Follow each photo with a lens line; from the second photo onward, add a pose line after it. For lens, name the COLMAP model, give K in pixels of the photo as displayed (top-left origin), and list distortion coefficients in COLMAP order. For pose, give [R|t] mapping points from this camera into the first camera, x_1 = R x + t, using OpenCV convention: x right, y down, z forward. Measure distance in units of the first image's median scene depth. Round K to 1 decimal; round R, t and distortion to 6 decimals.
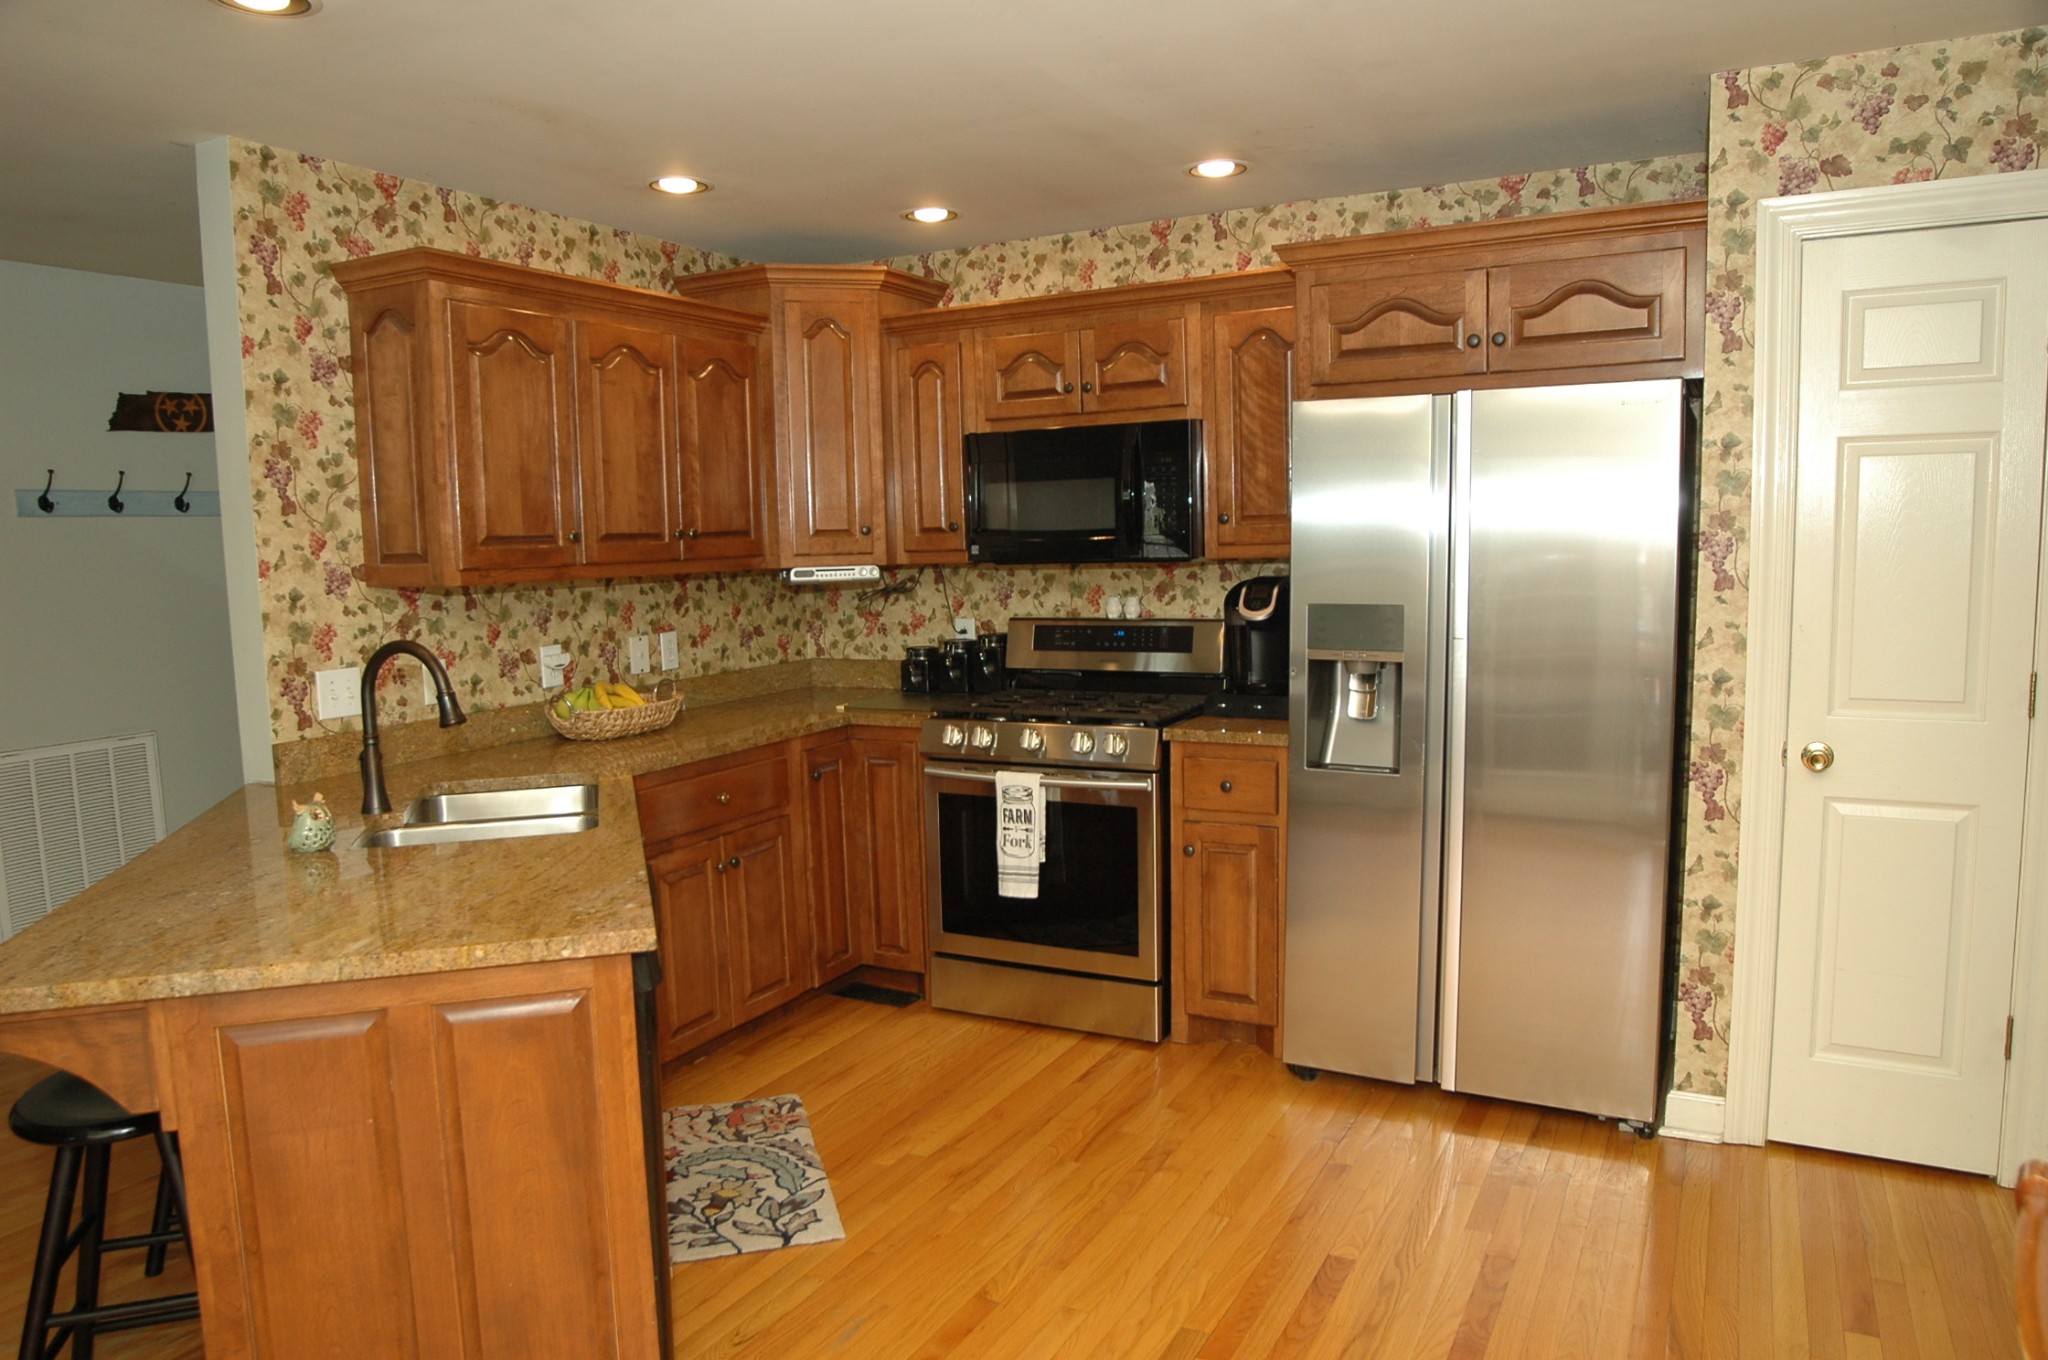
lens RADIAL K [[1363.3, 0, 1024.0], [0, 1363.3, 680.0], [0, 0, 1]] dist [-0.079384, 0.033649]
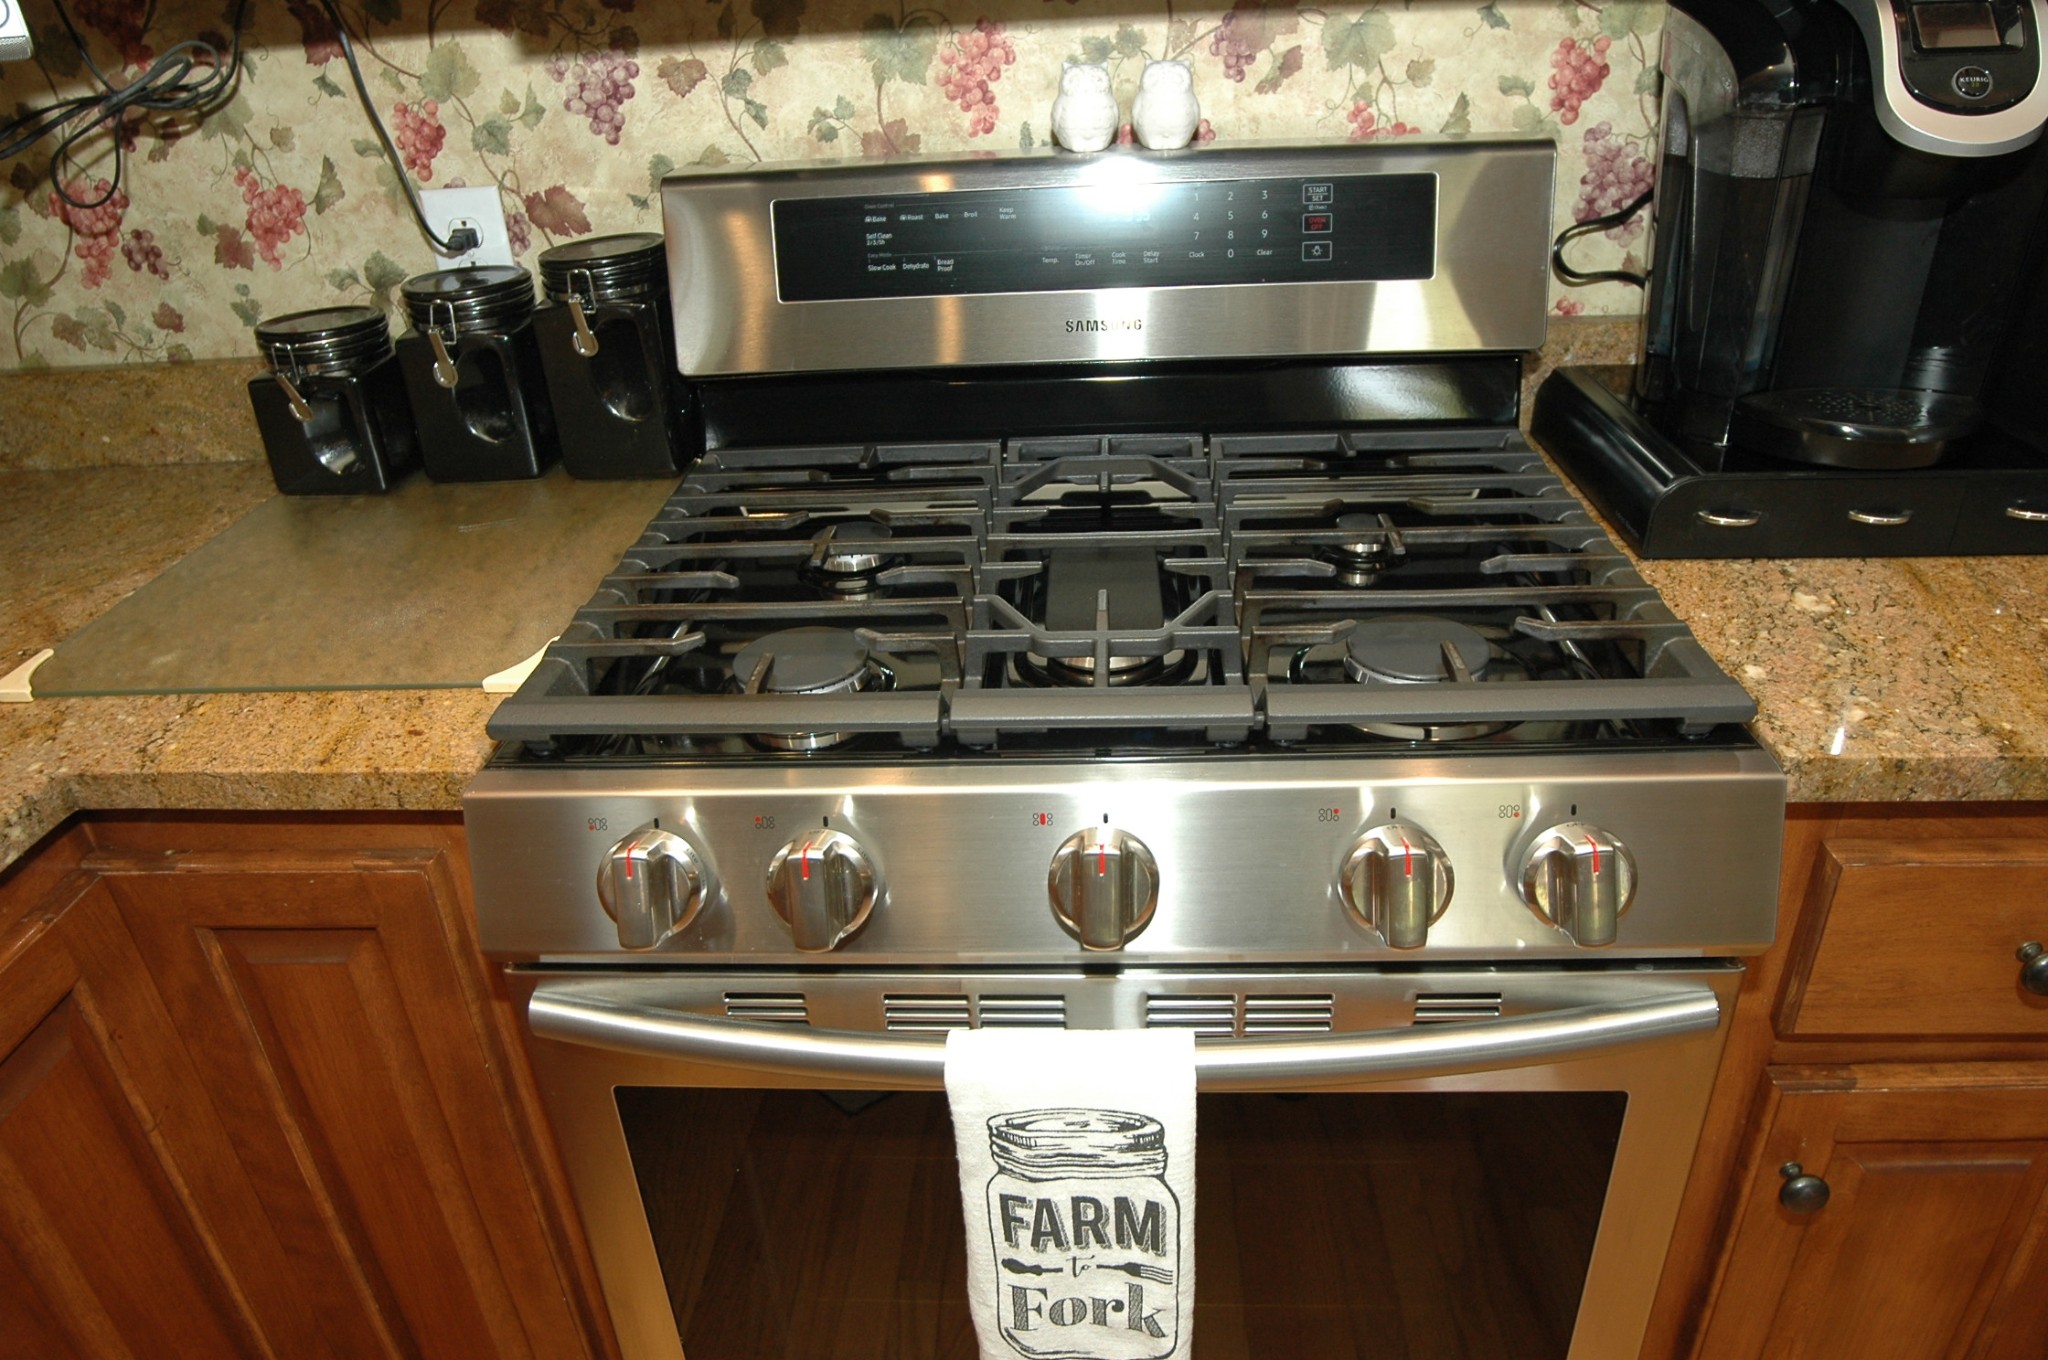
lens RADIAL K [[1363.3, 0, 1024.0], [0, 1363.3, 680.0], [0, 0, 1]] dist [-0.079384, 0.033649]
pose [[0.910267, -0.212132, 0.355548, -0.056672], [0.070729, 0.925818, 0.371294, -0.045655], [-0.407936, -0.312829, 0.857745, 0.697880]]
